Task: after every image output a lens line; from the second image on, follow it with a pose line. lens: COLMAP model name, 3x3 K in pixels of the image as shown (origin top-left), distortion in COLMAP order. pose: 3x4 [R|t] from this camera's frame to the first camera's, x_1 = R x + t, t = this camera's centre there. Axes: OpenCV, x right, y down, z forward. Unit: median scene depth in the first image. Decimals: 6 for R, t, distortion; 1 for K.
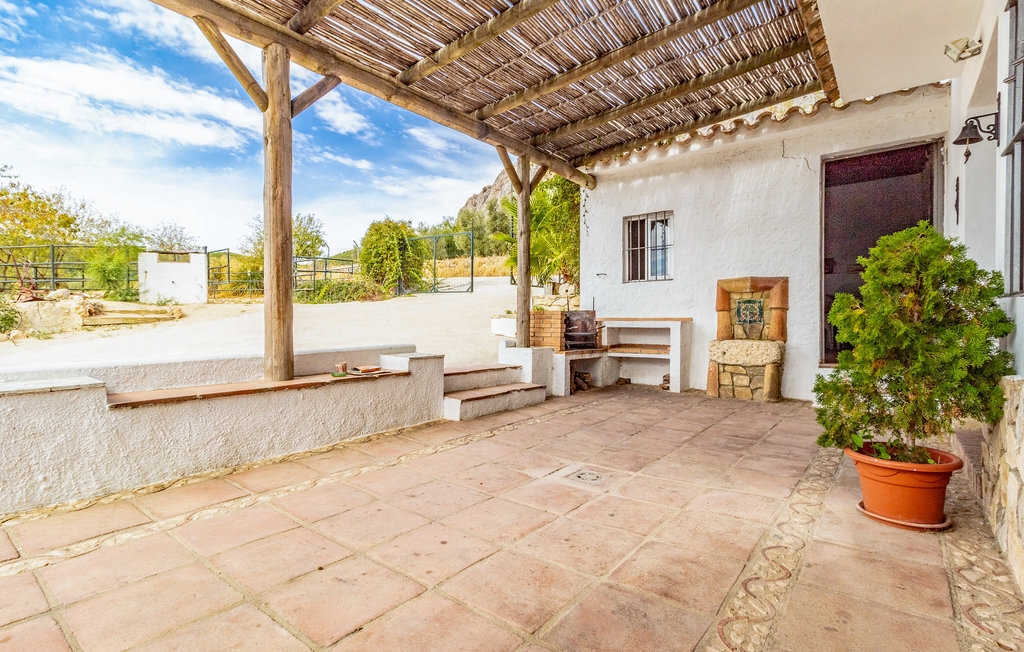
lens RADIAL K [[486.1, 0, 512.0], [0, 486.1, 326.0], [0, 0, 1]] dist [0.073952, 0.000026]
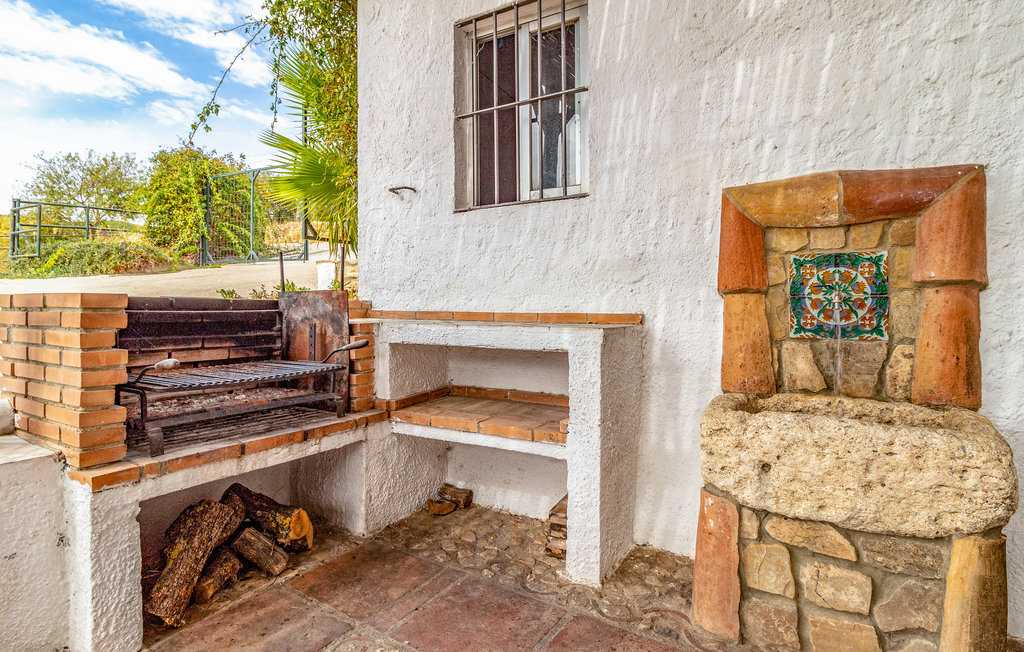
lens RADIAL K [[540.3, 0, 512.0], [0, 540.3, 326.0], [0, 0, 1]] dist [0.000518, -0.000032]
pose [[0.993407, -0.009169, 0.114276, 0.255090], [0.004878, 0.999274, 0.037778, -0.023499], [-0.114540, -0.036972, 0.992730, 0.693889]]
